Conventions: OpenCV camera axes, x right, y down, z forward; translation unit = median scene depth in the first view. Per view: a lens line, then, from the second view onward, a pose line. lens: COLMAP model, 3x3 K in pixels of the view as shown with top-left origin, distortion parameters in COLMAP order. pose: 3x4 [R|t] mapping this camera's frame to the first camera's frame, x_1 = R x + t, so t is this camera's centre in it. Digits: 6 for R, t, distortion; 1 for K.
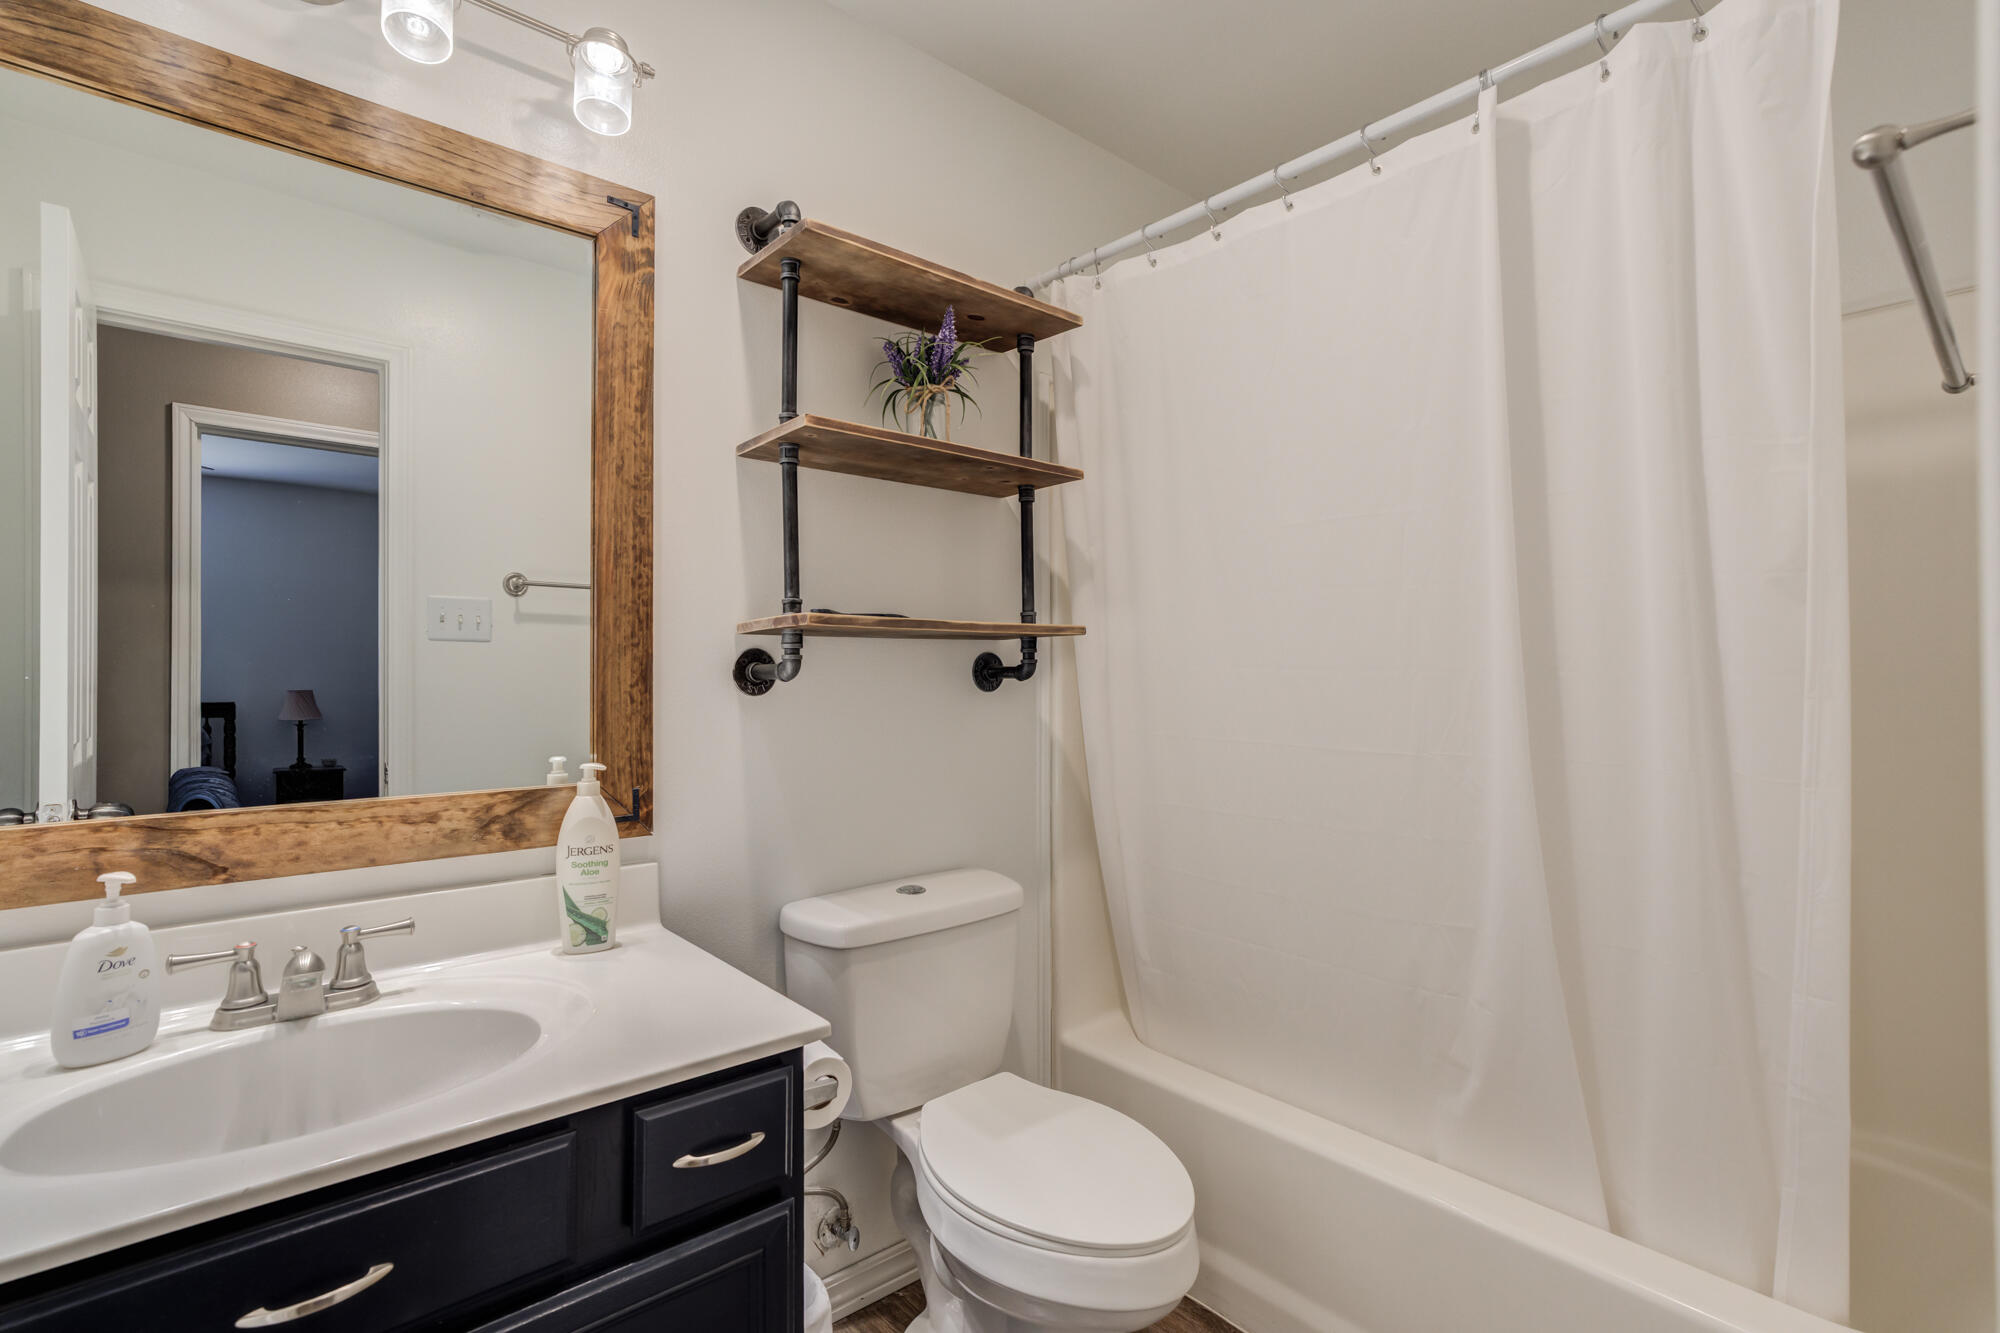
lens RADIAL K [[923.1, 0, 979.5], [0, 923.1, 657.0], [0, 0, 1]] dist [-0.052204, 0.023626]
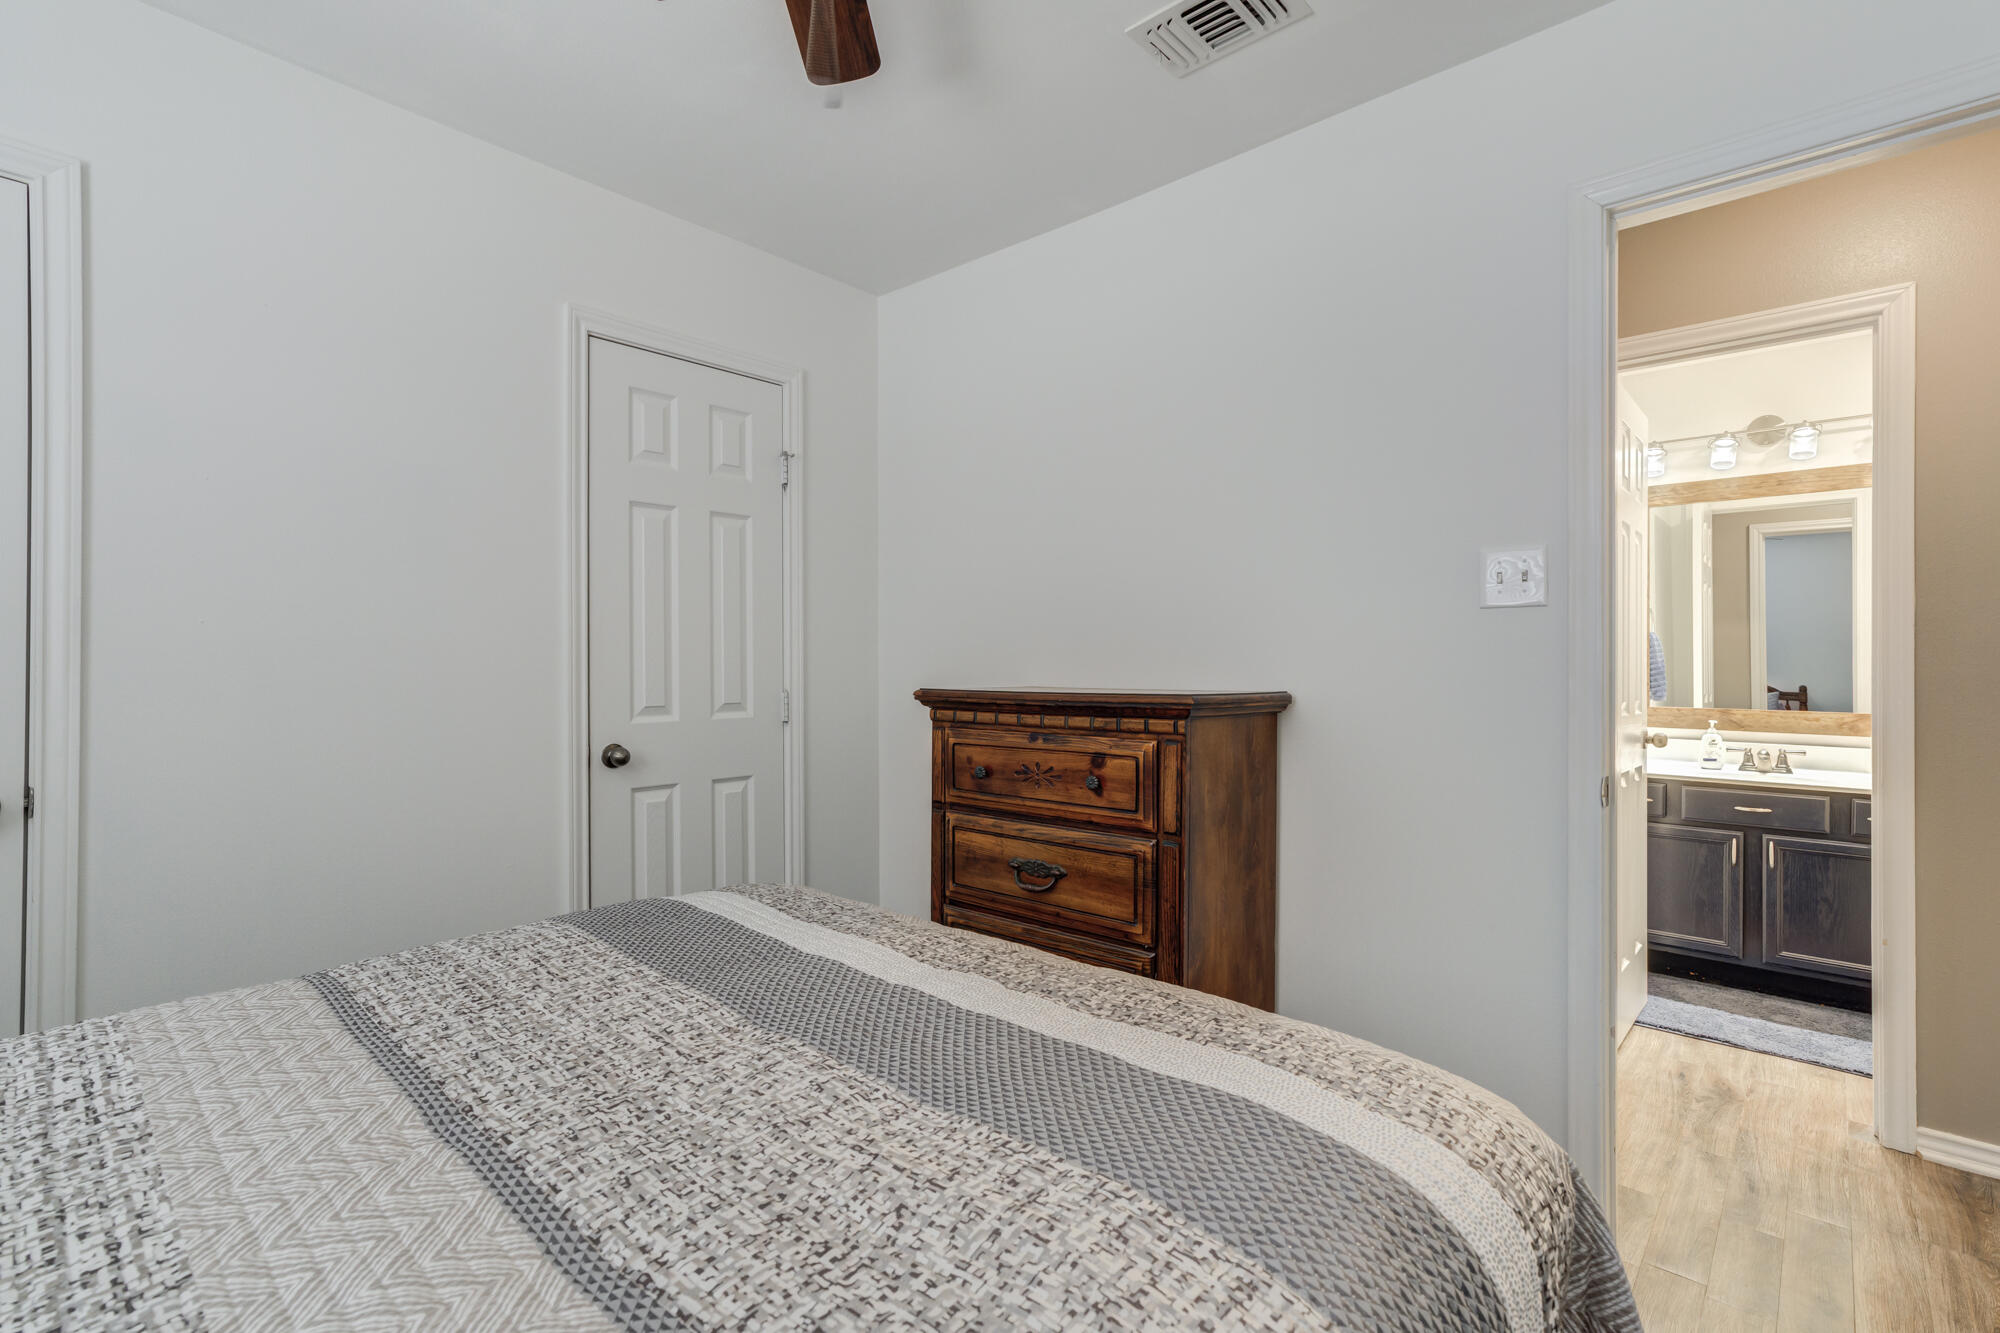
lens RADIAL K [[923.1, 0, 979.5], [0, 923.1, 657.0], [0, 0, 1]] dist [-0.052204, 0.023626]
pose [[0.094231, -0.004194, -0.995542, 2.094356], [0.002206, 0.999990, -0.004004, -0.011133], [0.995548, -0.001819, 0.094239, -2.015266]]
